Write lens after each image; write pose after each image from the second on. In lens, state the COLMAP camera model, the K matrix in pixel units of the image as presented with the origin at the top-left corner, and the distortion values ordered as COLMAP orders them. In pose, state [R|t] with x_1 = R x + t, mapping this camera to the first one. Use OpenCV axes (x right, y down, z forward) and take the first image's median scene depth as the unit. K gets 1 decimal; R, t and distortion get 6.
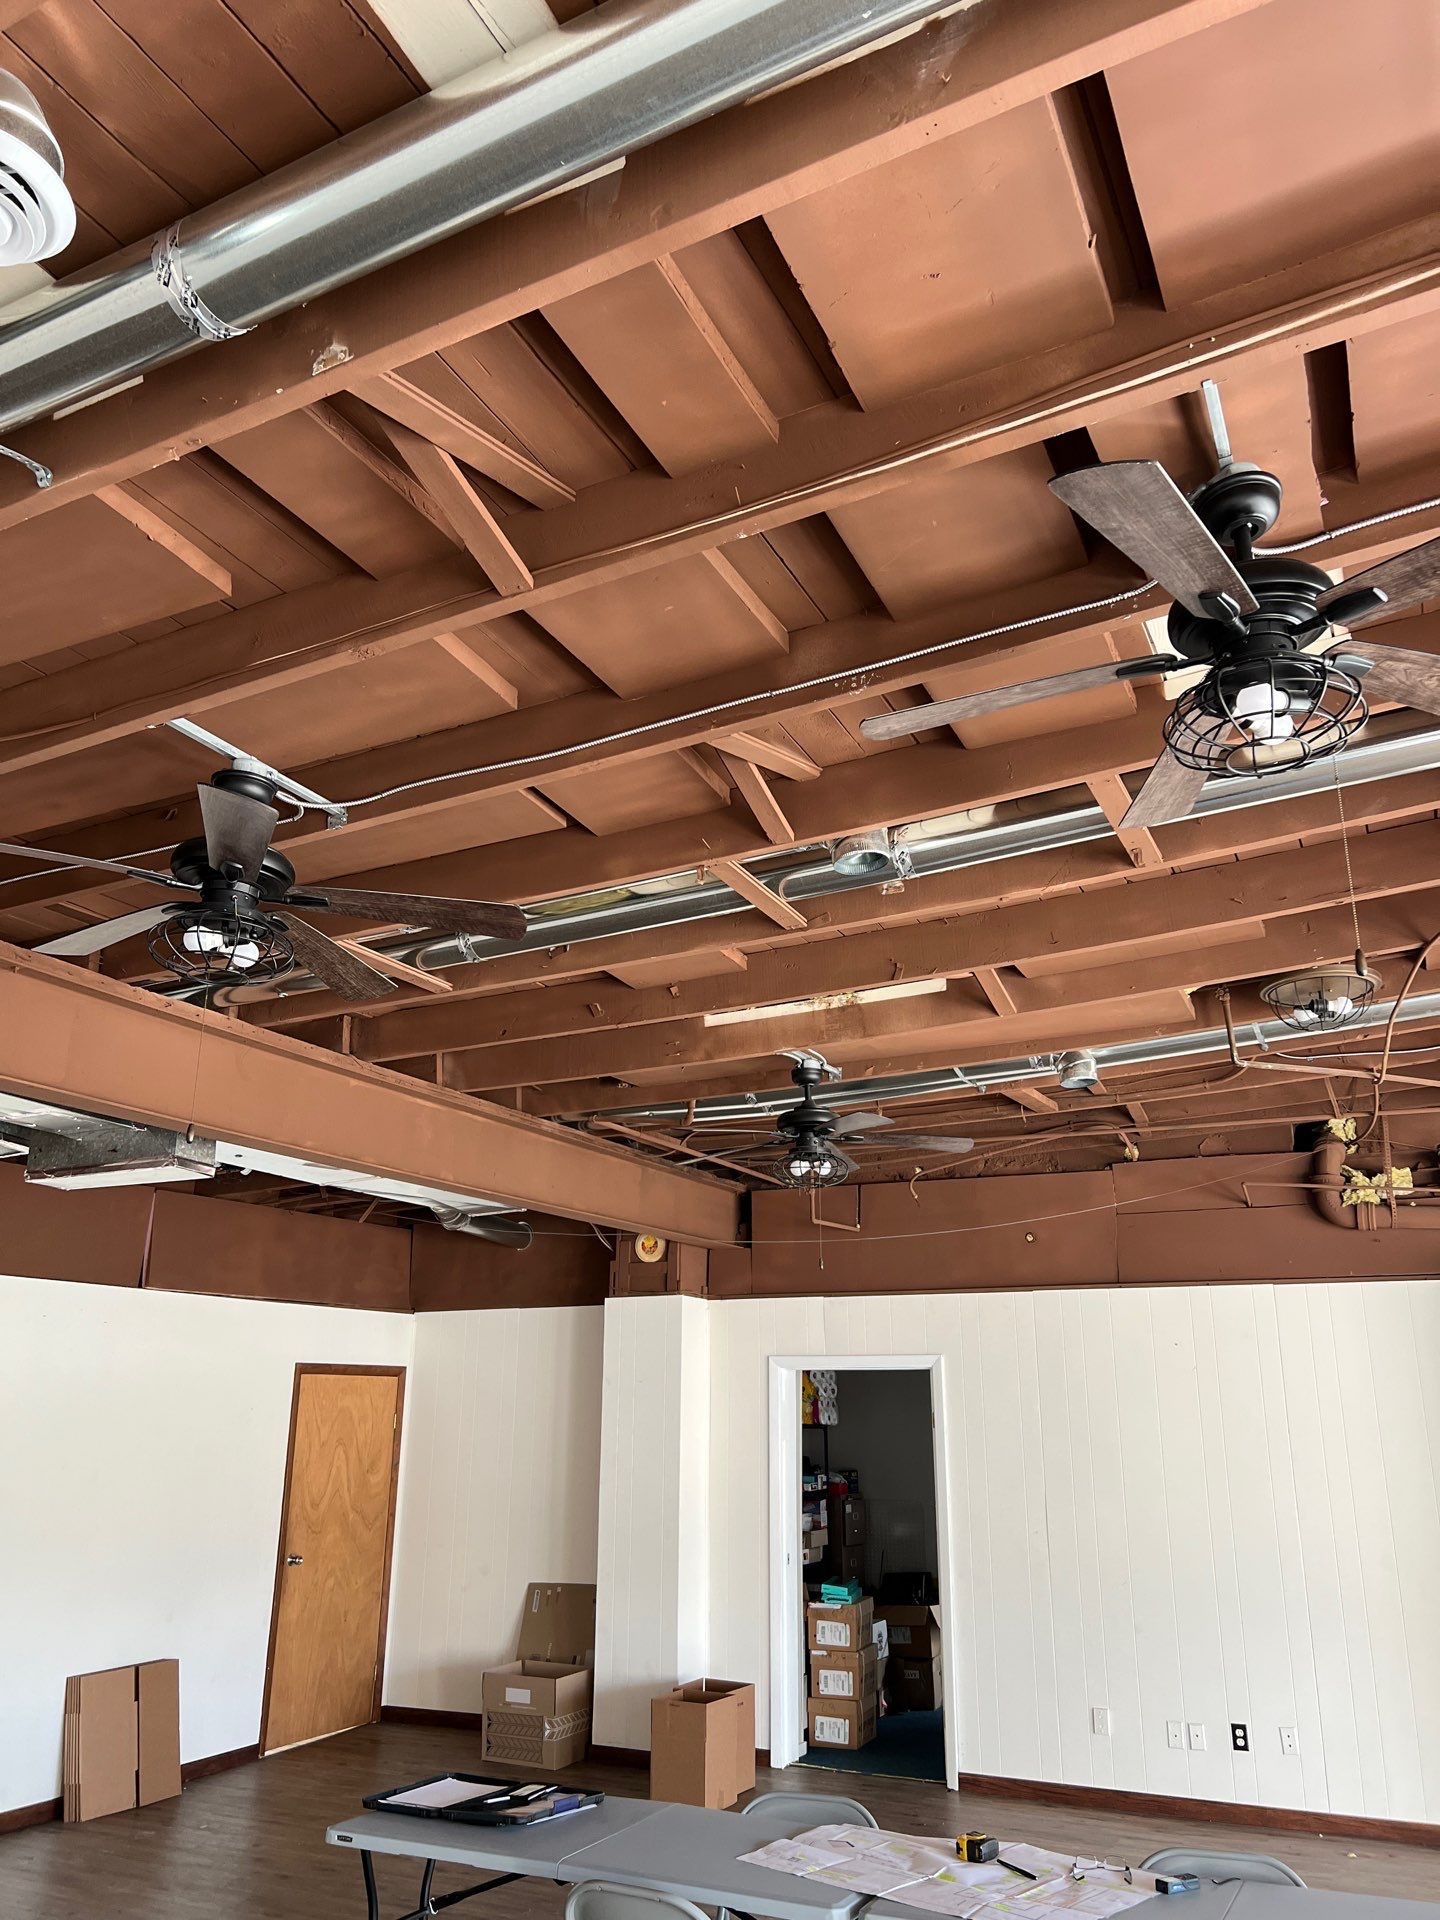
lens RADIAL K [[1480.7, 0, 720.0], [0, 1480.7, 960.0], [0, 0, 1]] dist [0.066043, -0.070698]
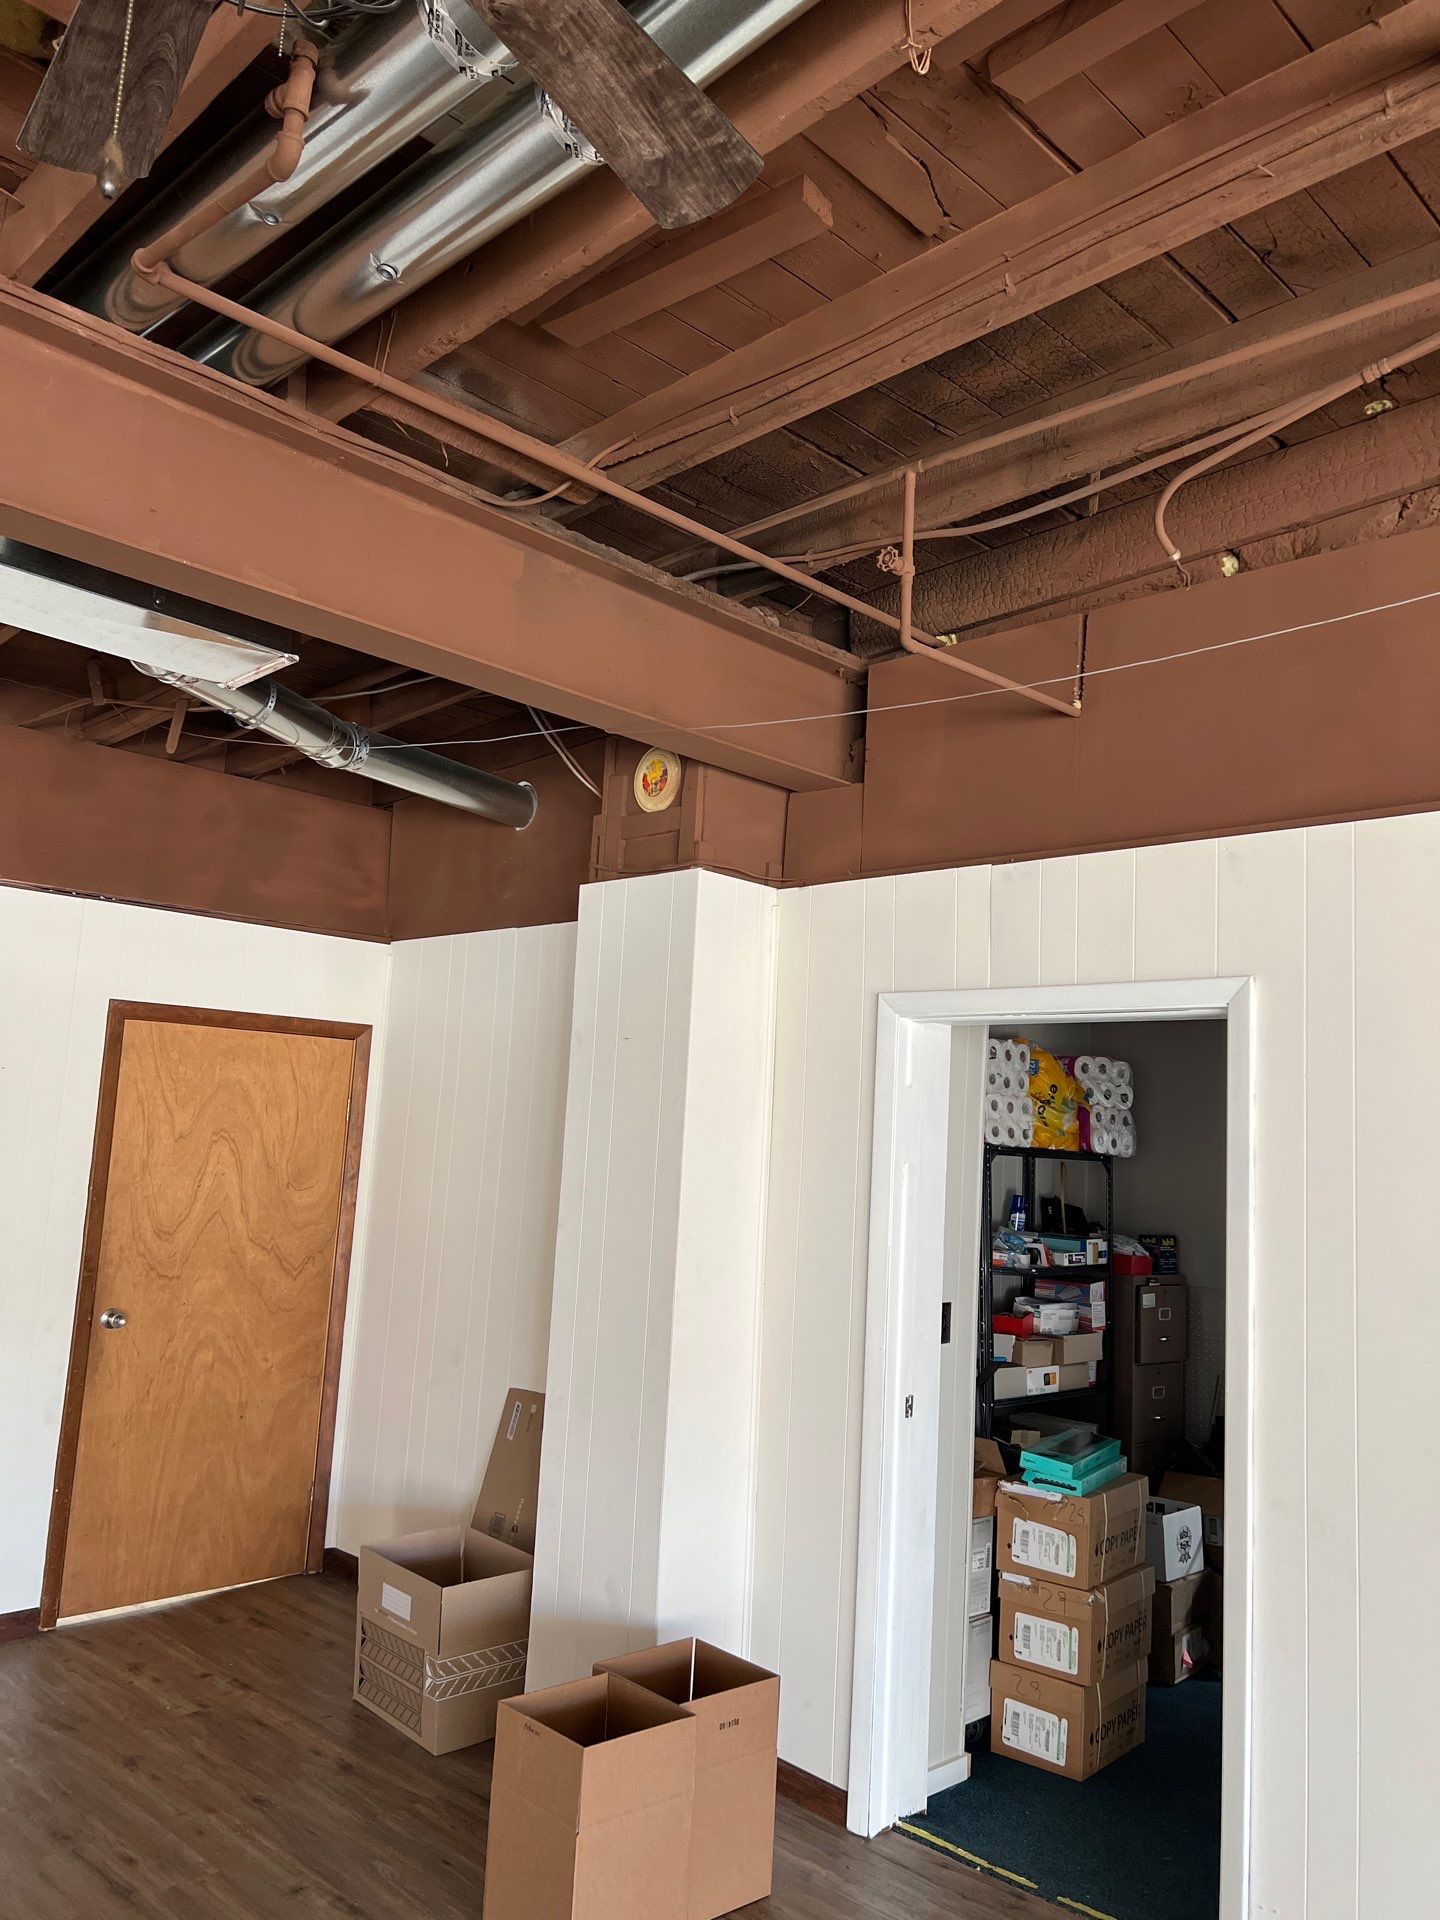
lens RADIAL K [[1480.7, 0, 720.0], [0, 1480.7, 960.0], [0, 0, 1]] dist [0.066043, -0.070698]
pose [[0.949586, 0.004559, -0.313475, 0.127386], [0.046463, 0.986806, 0.155099, 0.175474], [0.310046, -0.161845, 0.936845, 0.531241]]
